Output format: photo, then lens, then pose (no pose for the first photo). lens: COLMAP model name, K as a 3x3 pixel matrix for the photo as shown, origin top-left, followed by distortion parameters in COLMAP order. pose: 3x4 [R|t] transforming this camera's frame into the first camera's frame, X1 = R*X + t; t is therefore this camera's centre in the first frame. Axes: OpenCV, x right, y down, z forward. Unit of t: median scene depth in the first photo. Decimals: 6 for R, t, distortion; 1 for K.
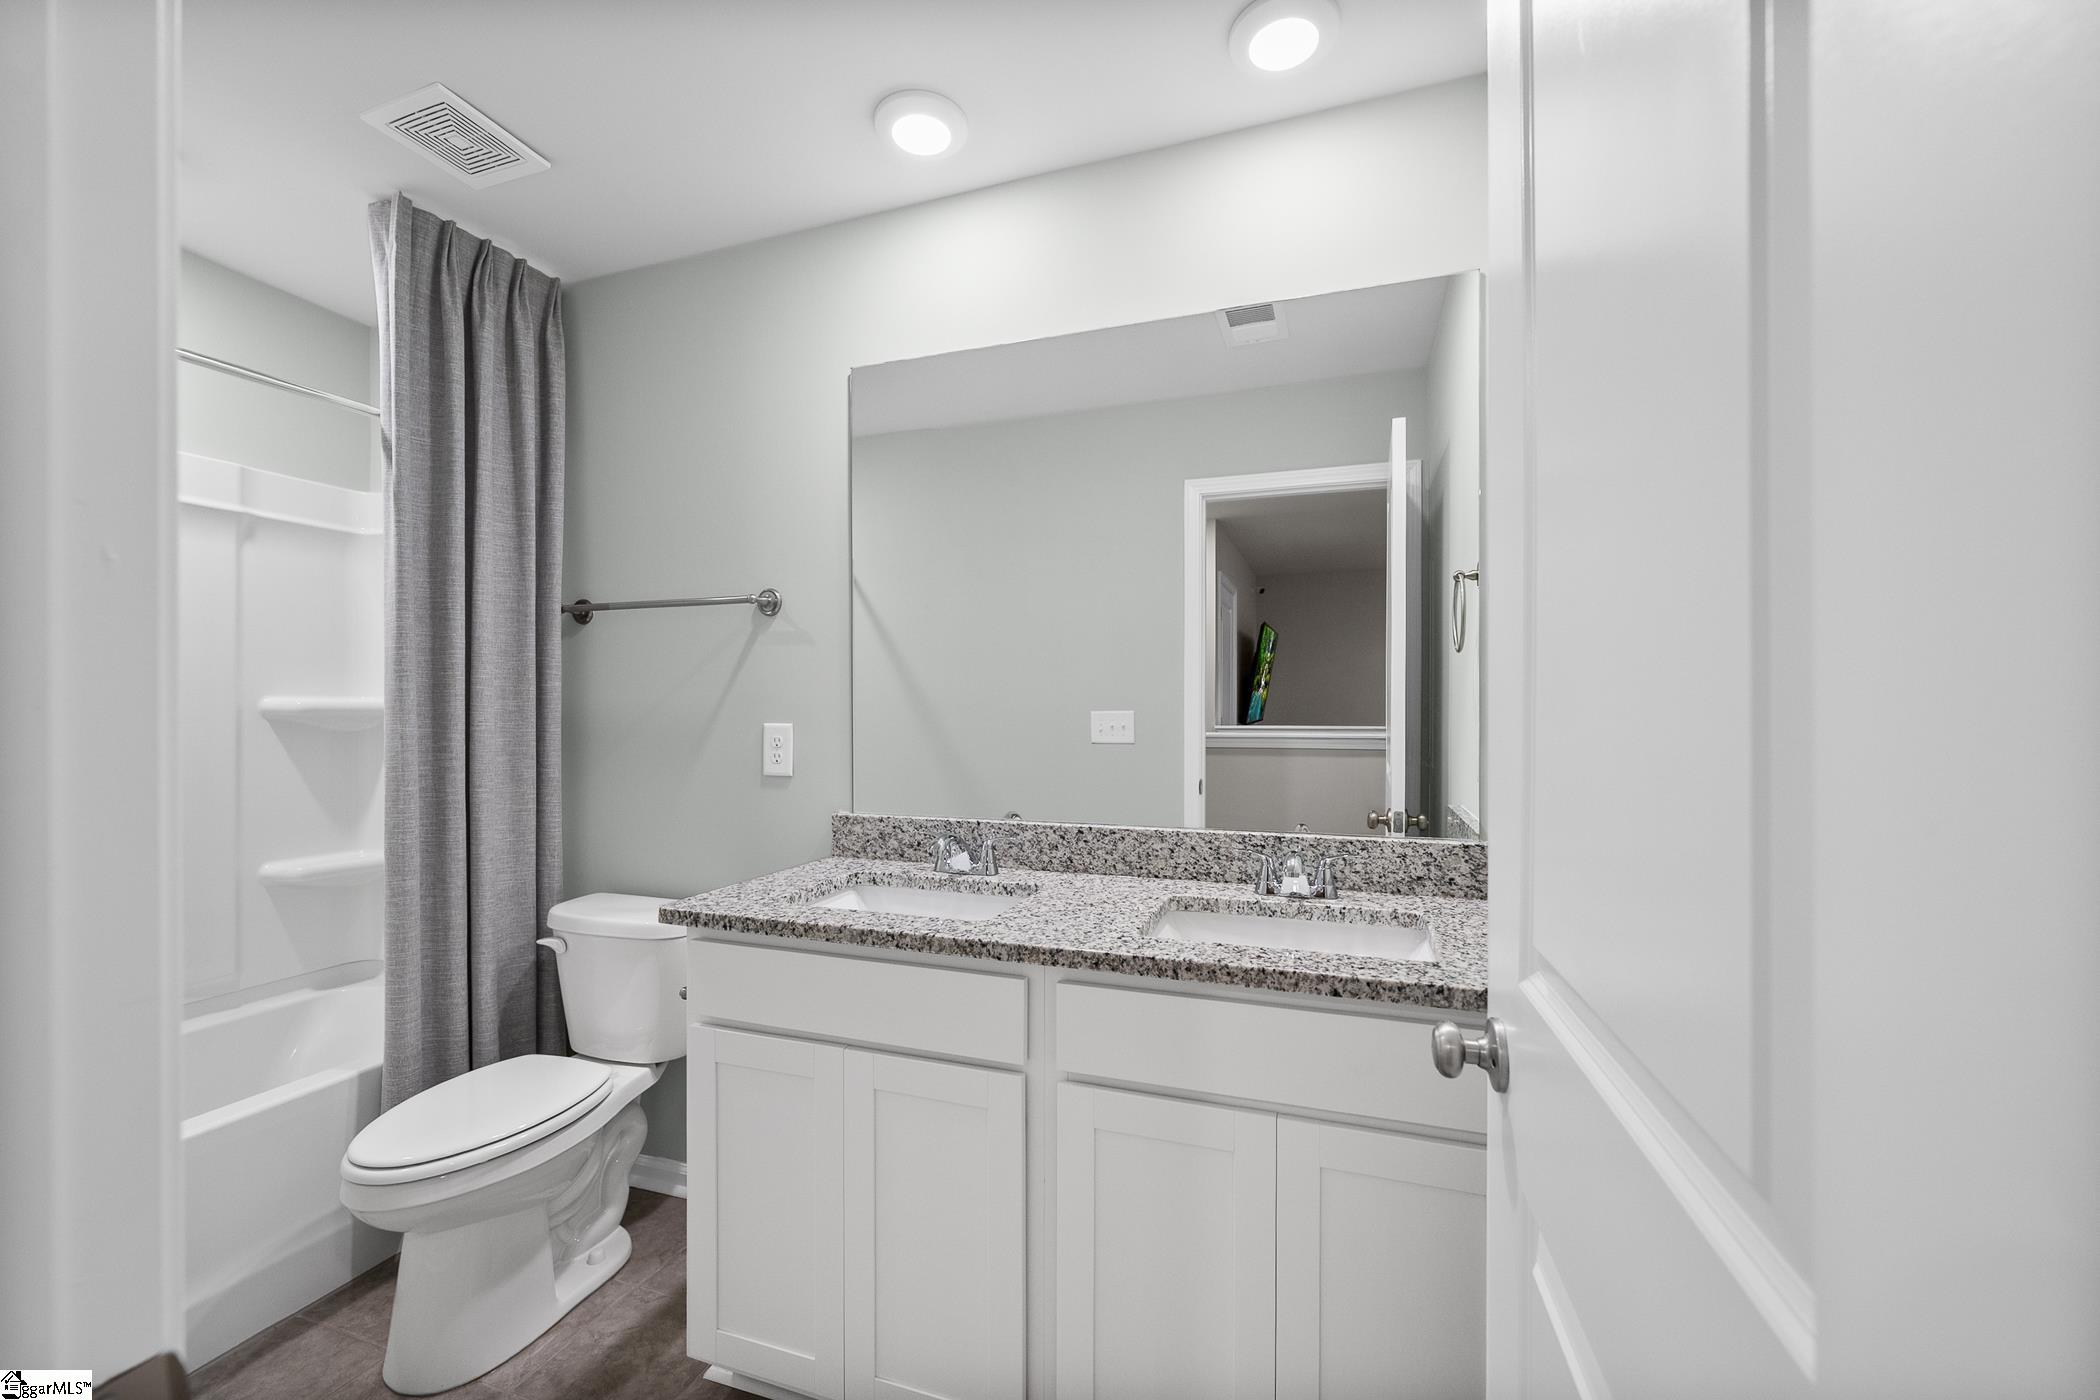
lens RADIAL K [[775.4, 0, 1057.7], [0, 775.4, 745.6], [0, 0, 1]] dist [-0.003385, 0.000047]
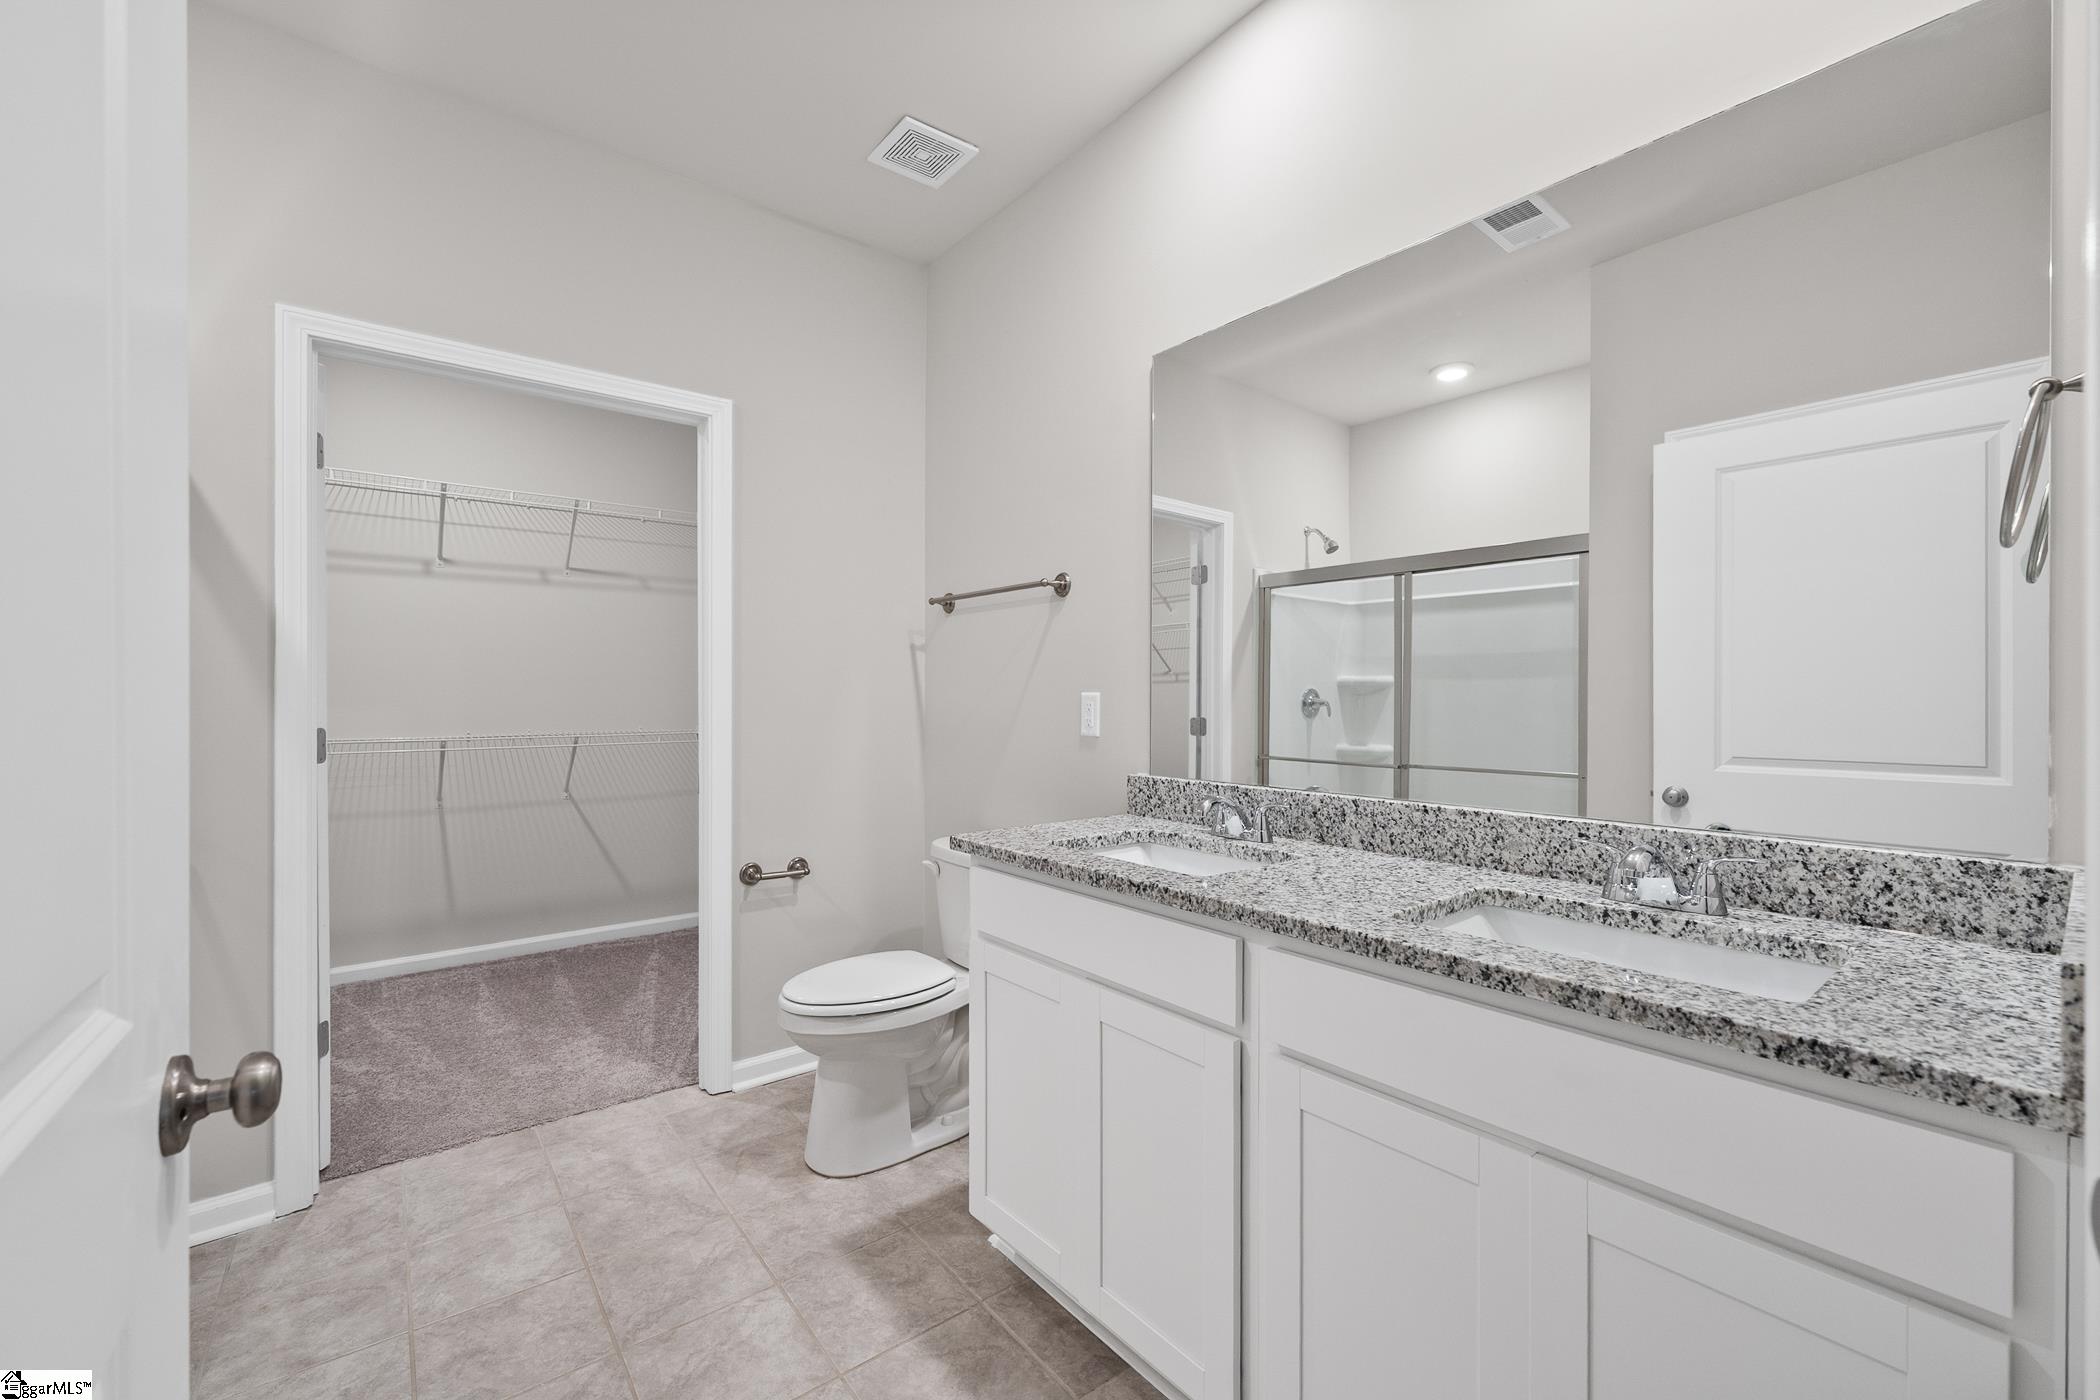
lens RADIAL K [[899.6, 0, 1044.9], [0, 899.6, 687.2], [0, 0, 1]] dist [-0.000290, 0.000307]
pose [[0.826655, -0.011804, -0.562585, 0.332653], [-0.005908, 0.999543, -0.029653, 0.005839], [0.562677, 0.027836, 0.826208, -0.103217]]
